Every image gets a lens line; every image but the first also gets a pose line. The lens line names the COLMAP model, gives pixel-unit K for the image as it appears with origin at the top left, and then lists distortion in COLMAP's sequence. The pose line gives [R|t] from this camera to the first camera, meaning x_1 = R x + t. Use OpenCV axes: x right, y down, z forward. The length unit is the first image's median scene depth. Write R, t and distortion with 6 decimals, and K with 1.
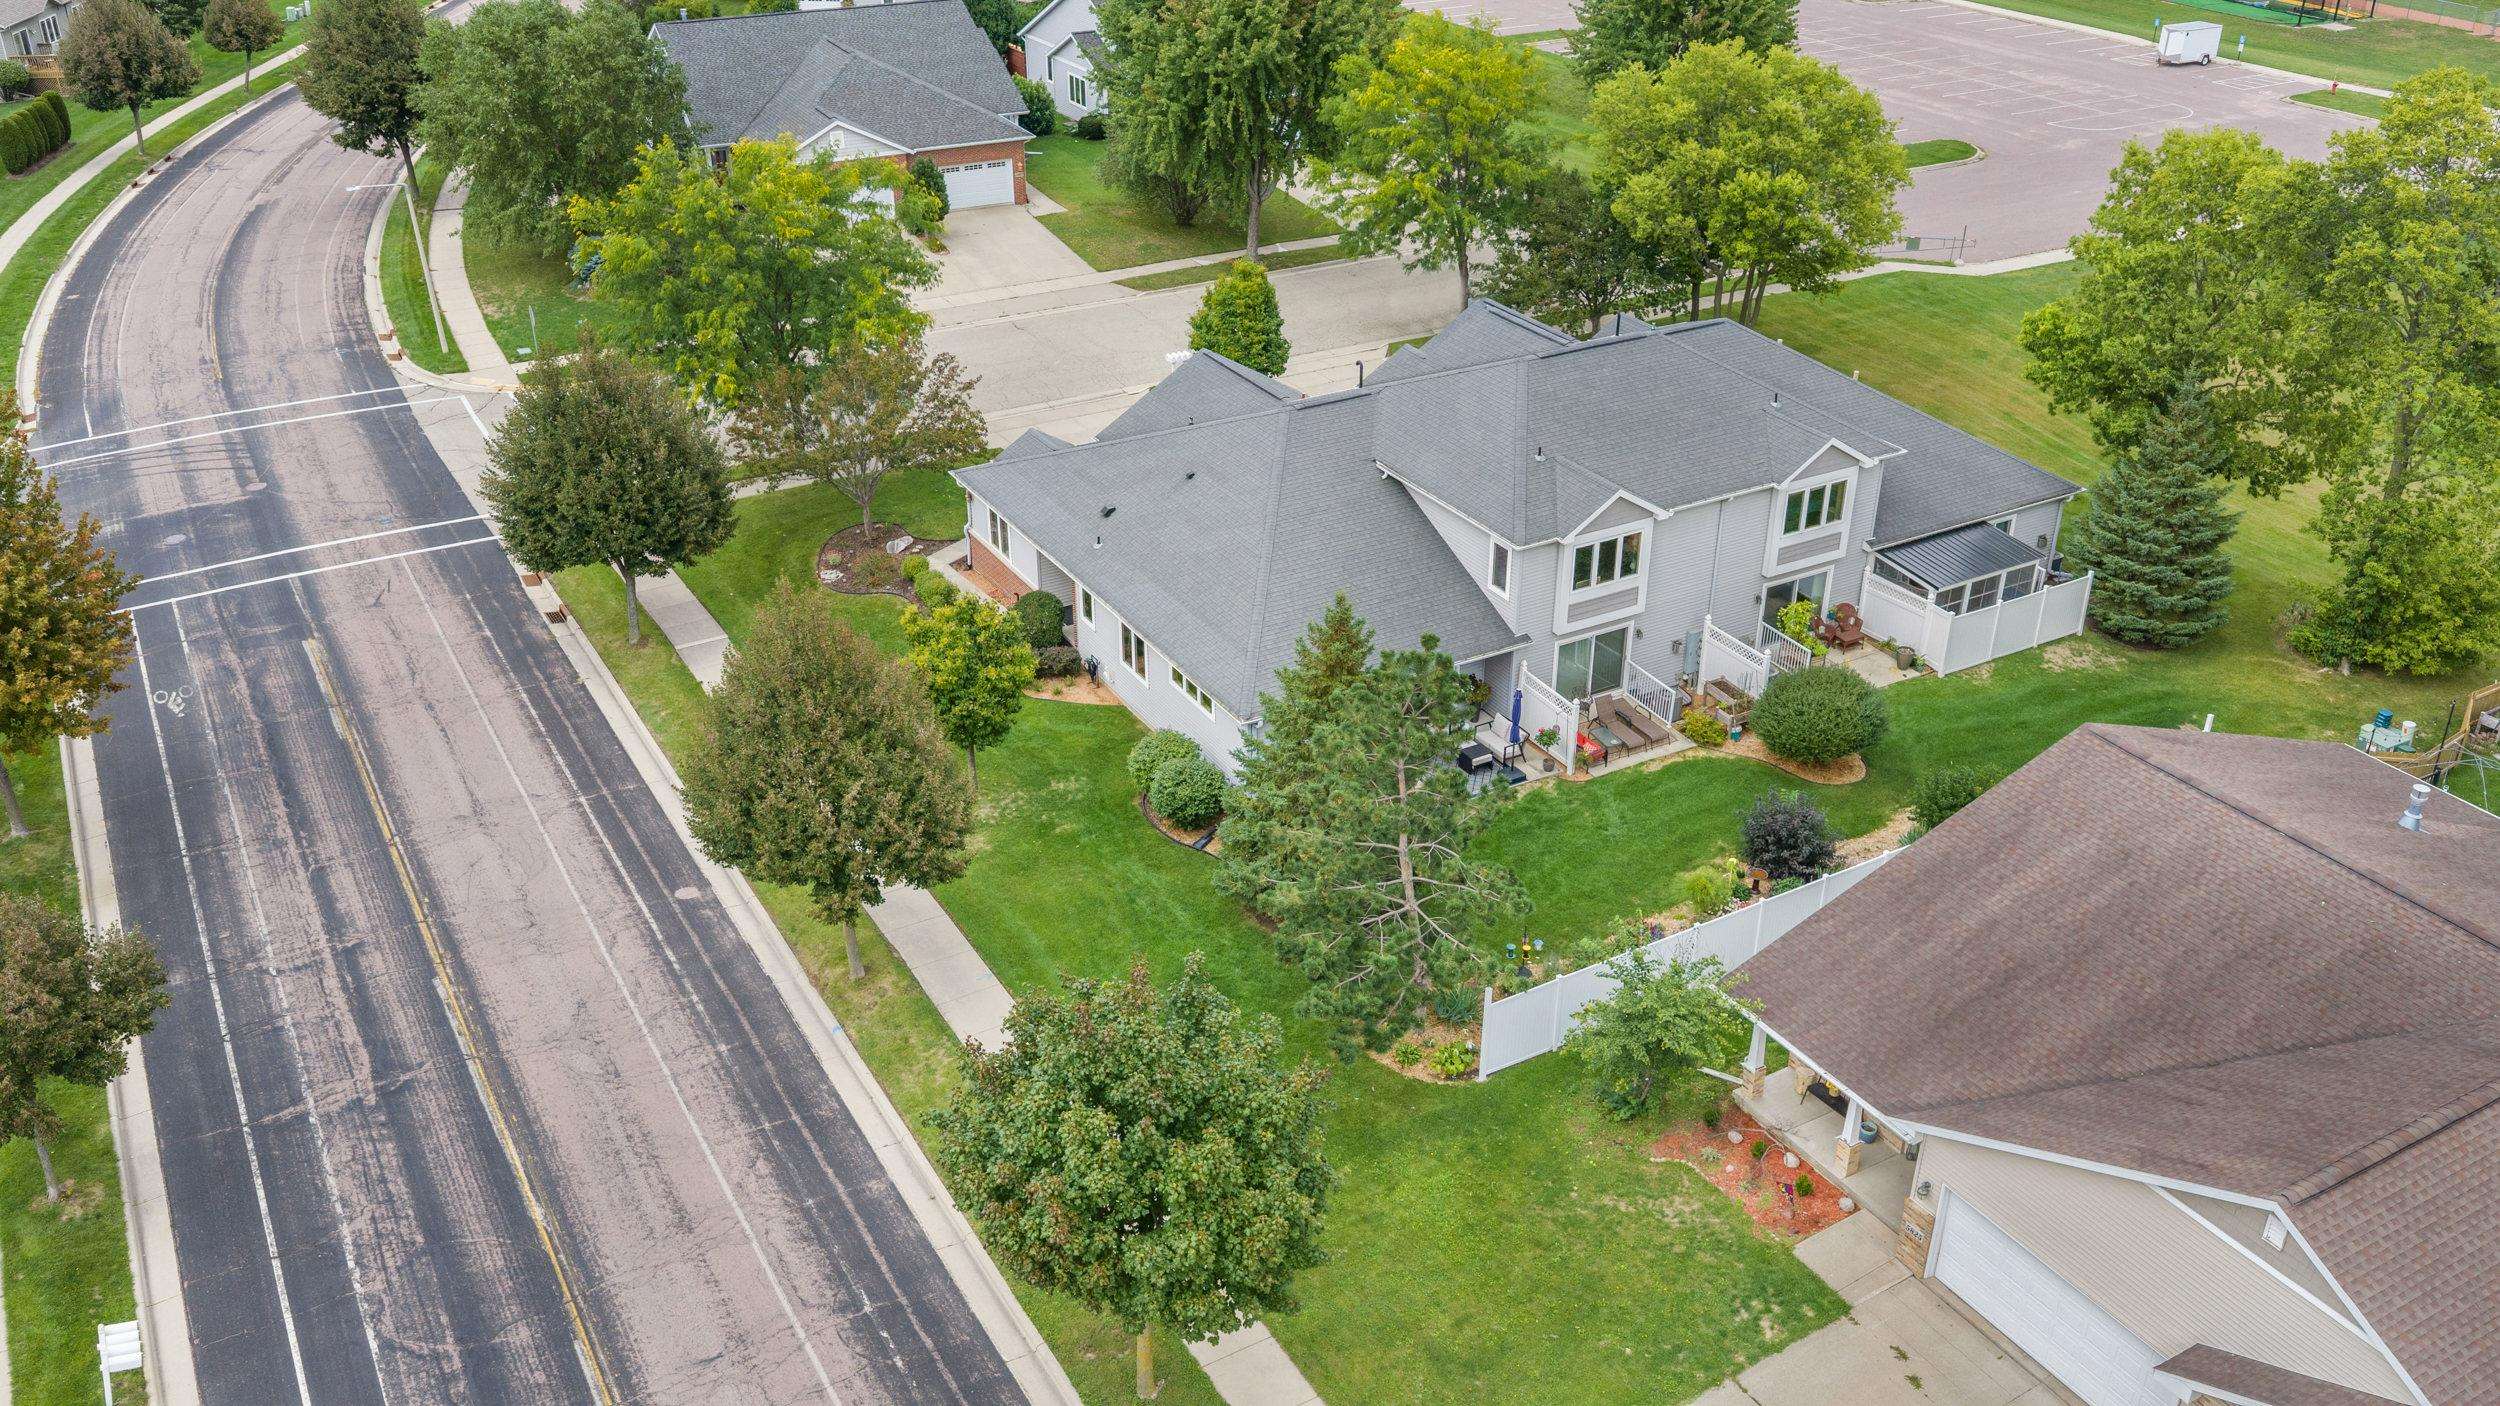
lens RADIAL K [[2067.6, 0, 1242.3], [0, 2067.6, 692.6], [0, 0, 1]] dist [0.015364, -0.010813]
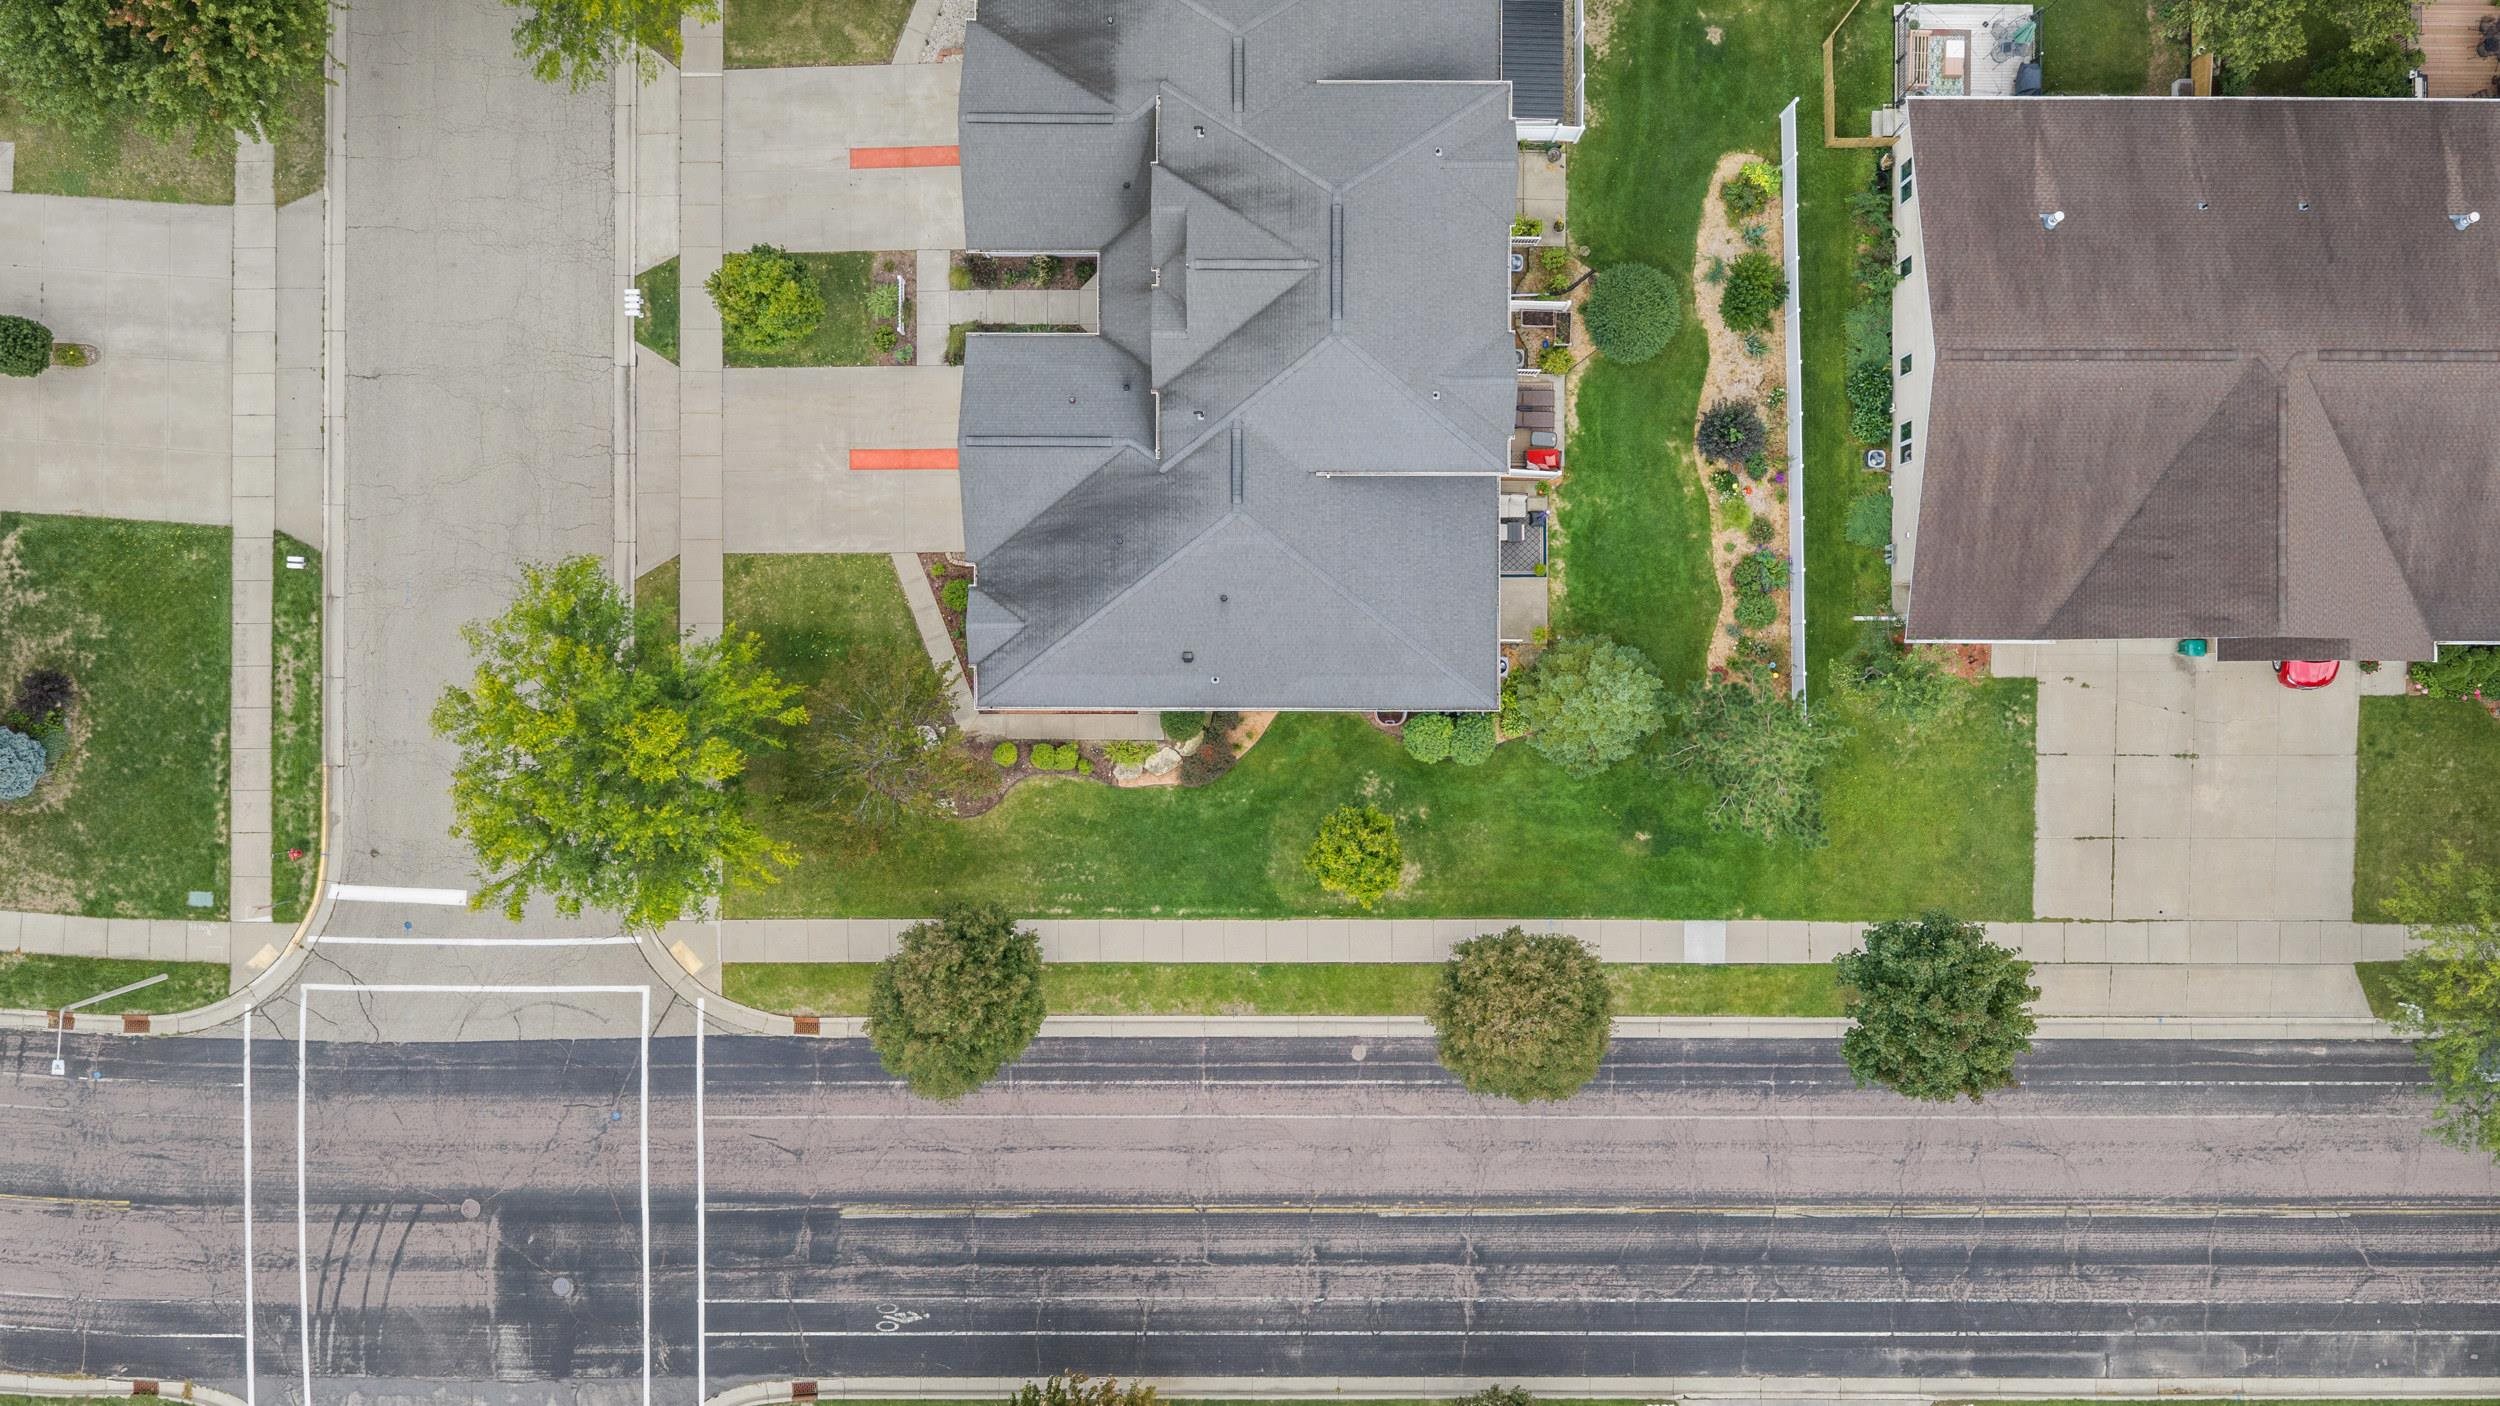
lens RADIAL K [[2067.6, 0, 1254.9], [0, 2067.6, 695.4], [0, 0, 1]] dist [0.015364, -0.010813]
pose [[0.494941, -0.868878, 0.009215, -0.084632], [0.405179, 0.240159, 0.882130, -1.243529], [-0.768677, -0.432868, 0.470915, 0.420667]]
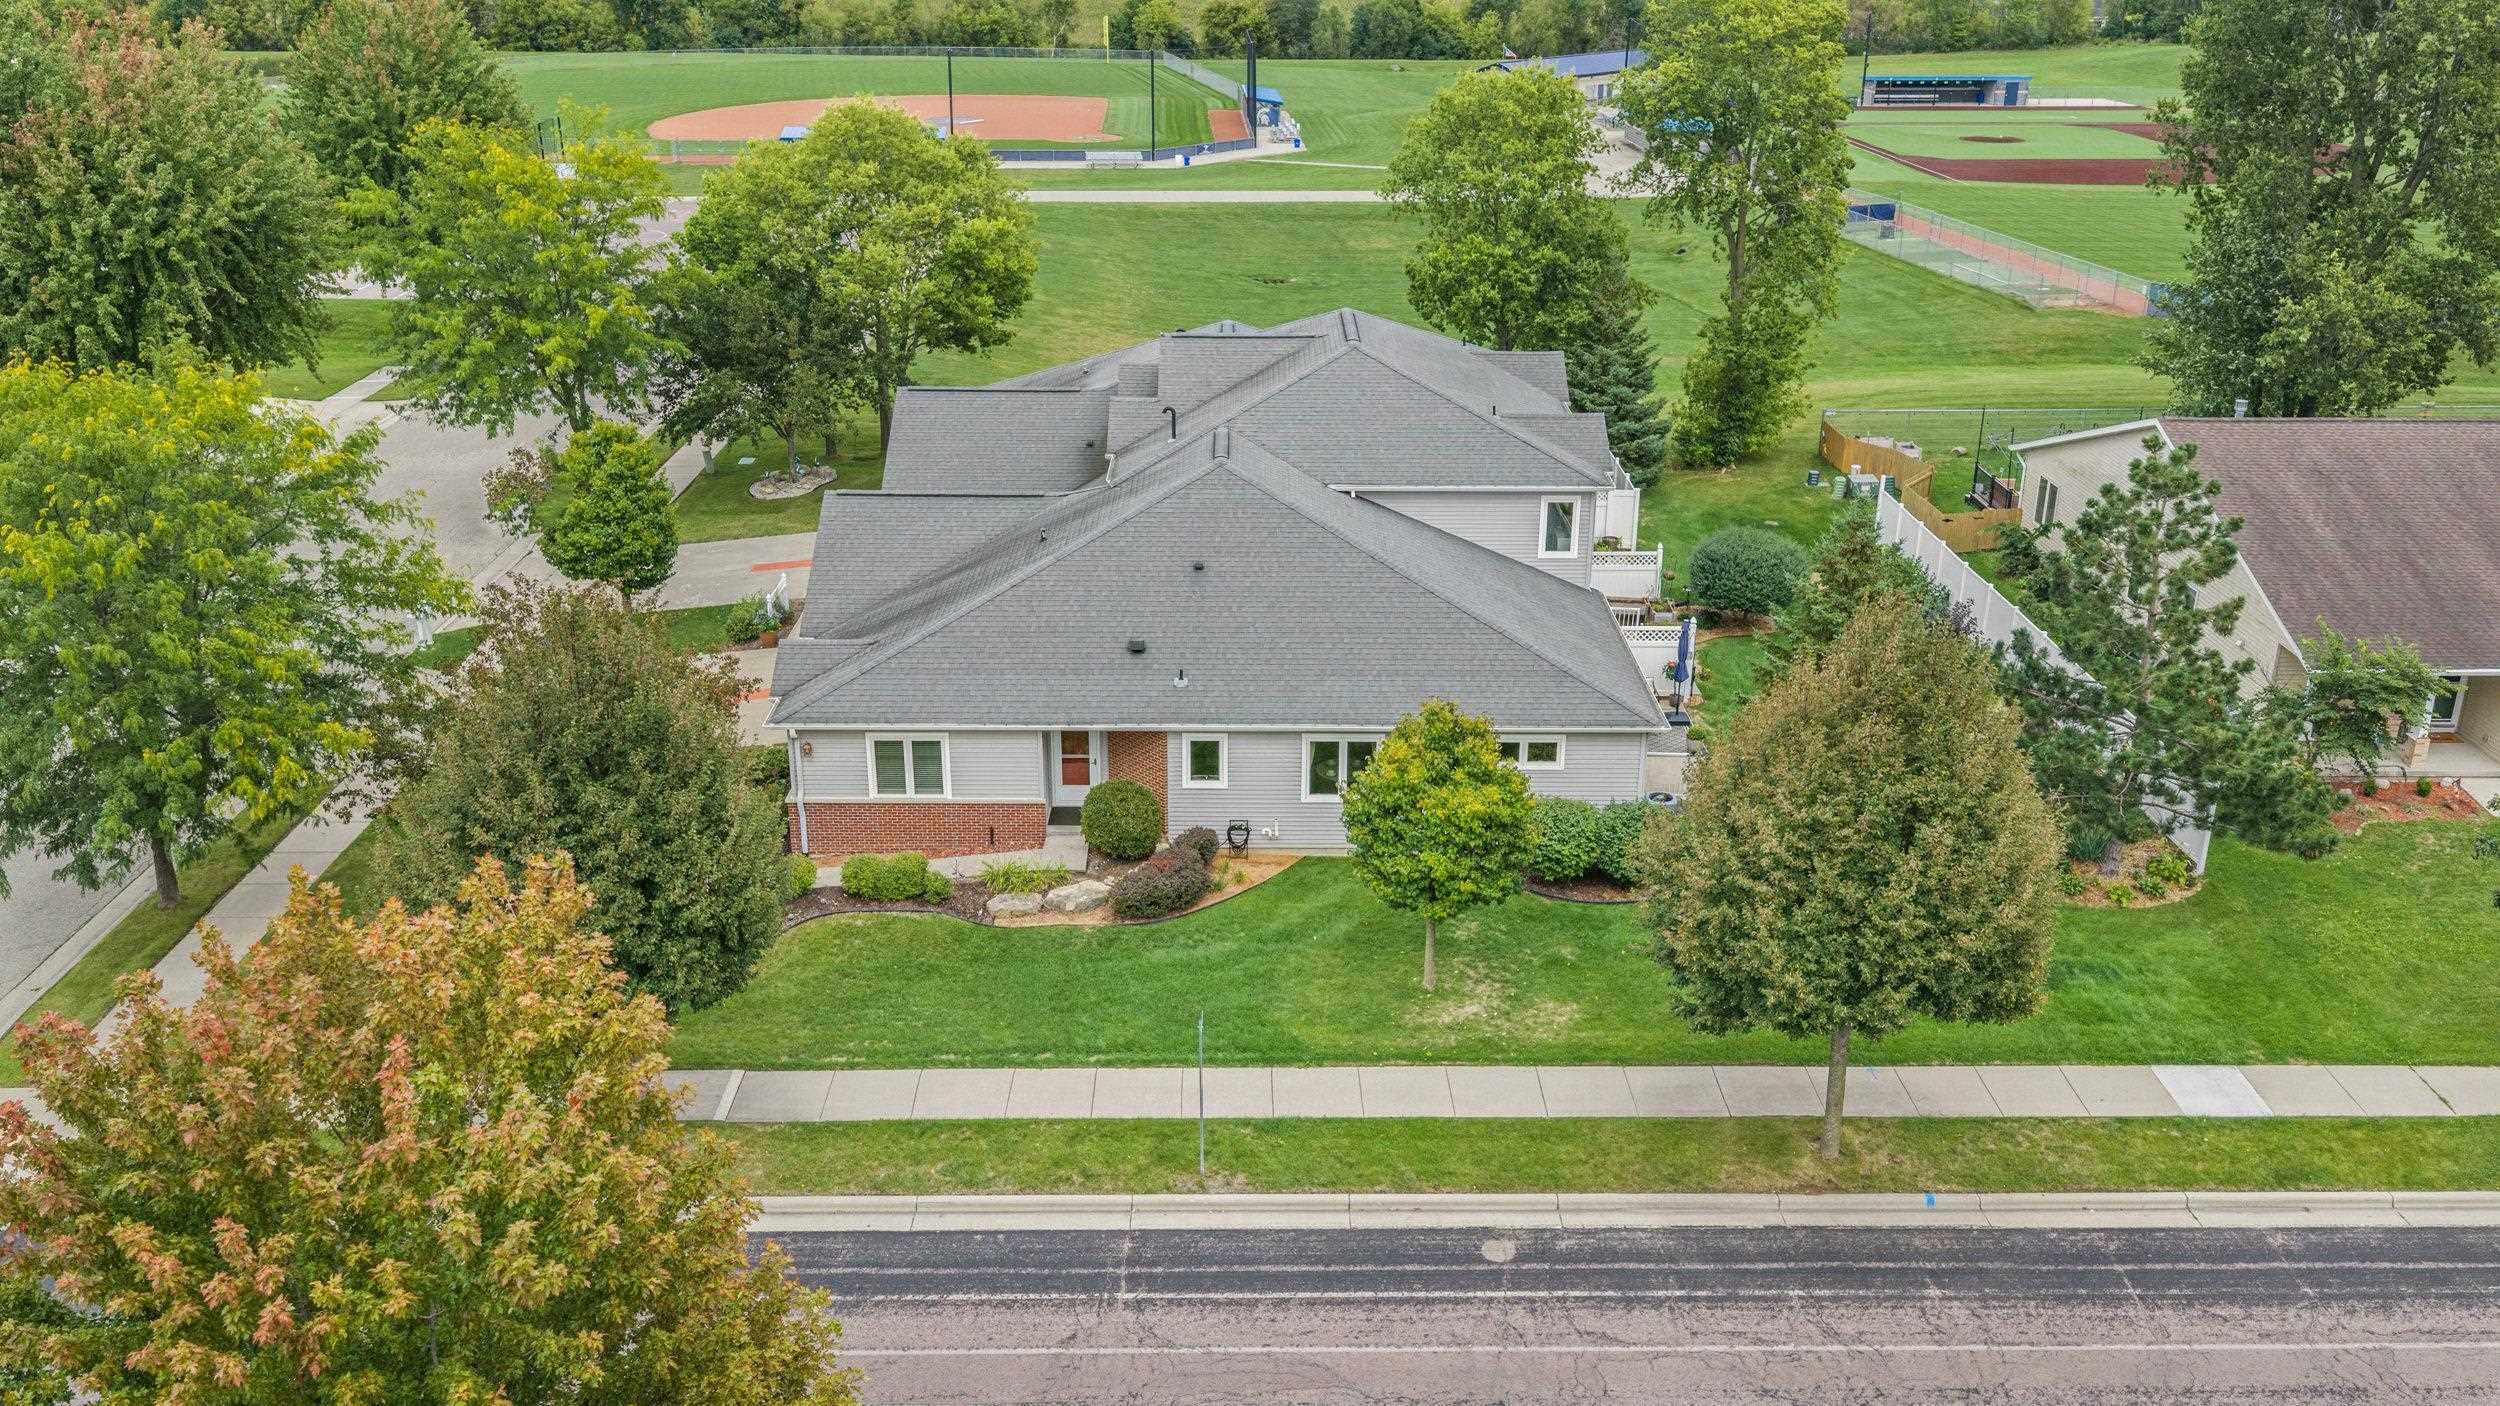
lens RADIAL K [[2067.6, 0, 1260.4], [0, 2067.6, 706.2], [0, 0, 1]] dist [0.015364, -0.010813]
pose [[0.489016, -0.316893, 0.812676, -0.711612], [0.405451, 0.907488, 0.109889, -0.143581], [-0.772316, 0.275763, 0.572261, 0.597468]]
